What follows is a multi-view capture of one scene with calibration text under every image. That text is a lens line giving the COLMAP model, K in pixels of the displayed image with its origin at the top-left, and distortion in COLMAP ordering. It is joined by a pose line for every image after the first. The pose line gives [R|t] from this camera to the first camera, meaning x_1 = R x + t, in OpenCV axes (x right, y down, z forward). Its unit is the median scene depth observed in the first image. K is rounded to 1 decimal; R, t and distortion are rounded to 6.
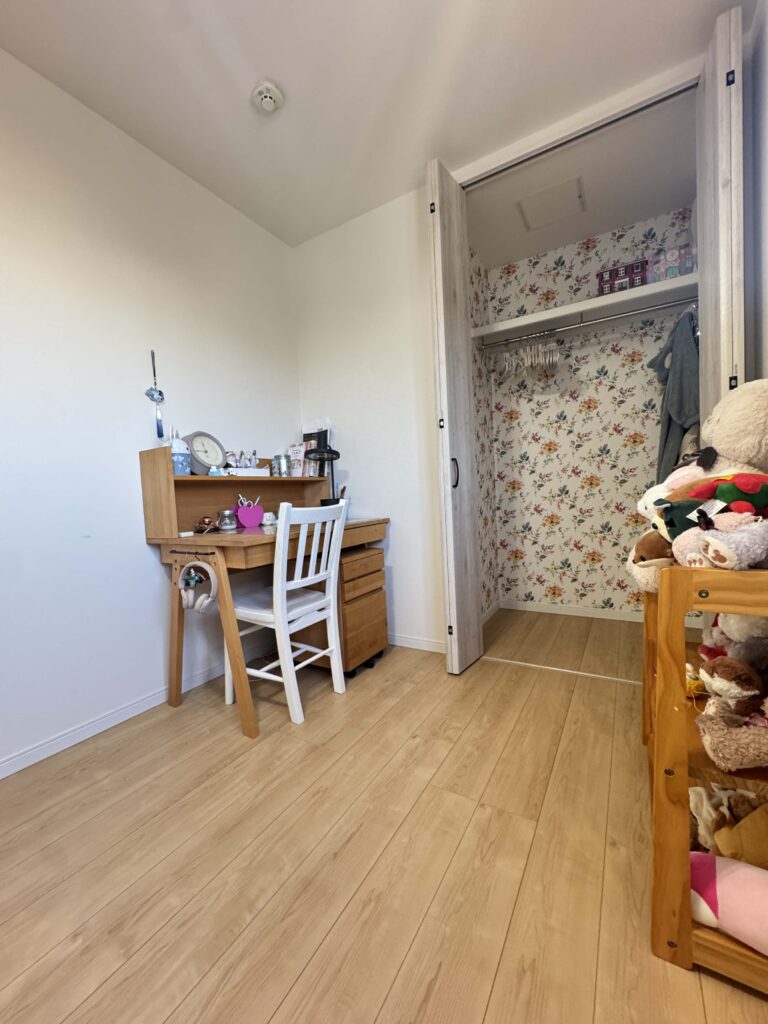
lens RADIAL K [[409.7, 0, 382.5], [0, 409.7, 508.1], [0, 0, 1]] dist [-0.002992, 0.000328]
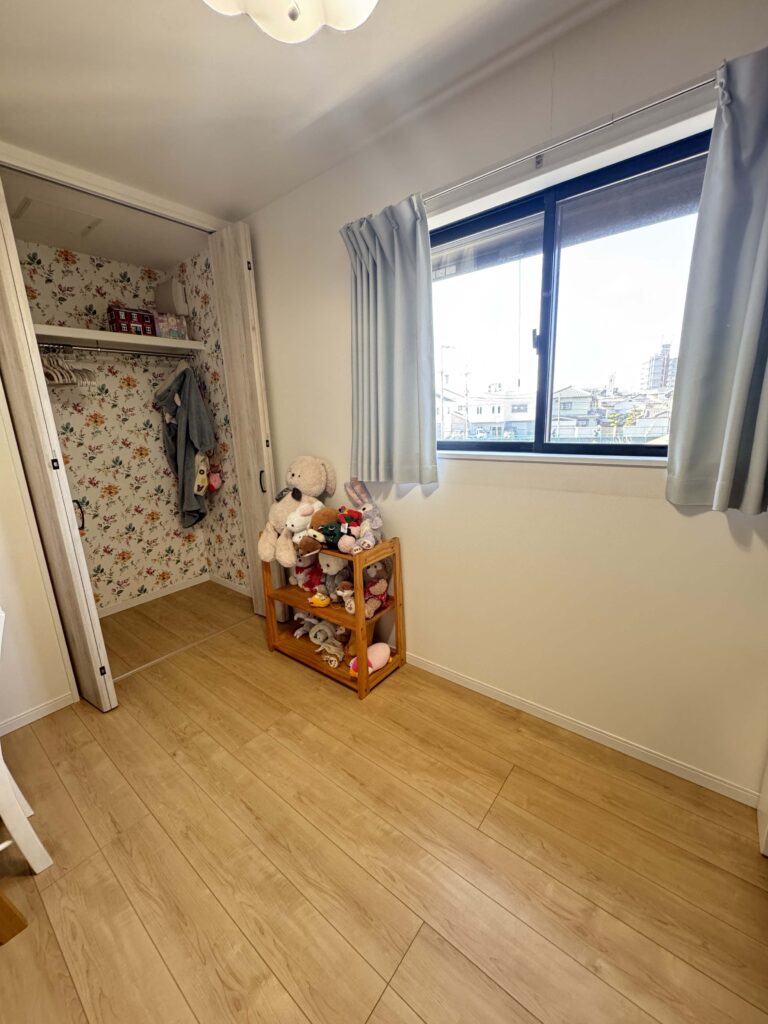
lens RADIAL K [[409.7, 0, 382.5], [0, 409.7, 506.4], [0, 0, 1]] dist [-0.002992, 0.000328]
pose [[0.142920, -0.176932, 0.973791, -0.593263], [0.074244, 0.983036, 0.167715, -0.197068], [-0.986946, 0.048328, 0.153632, 0.148807]]
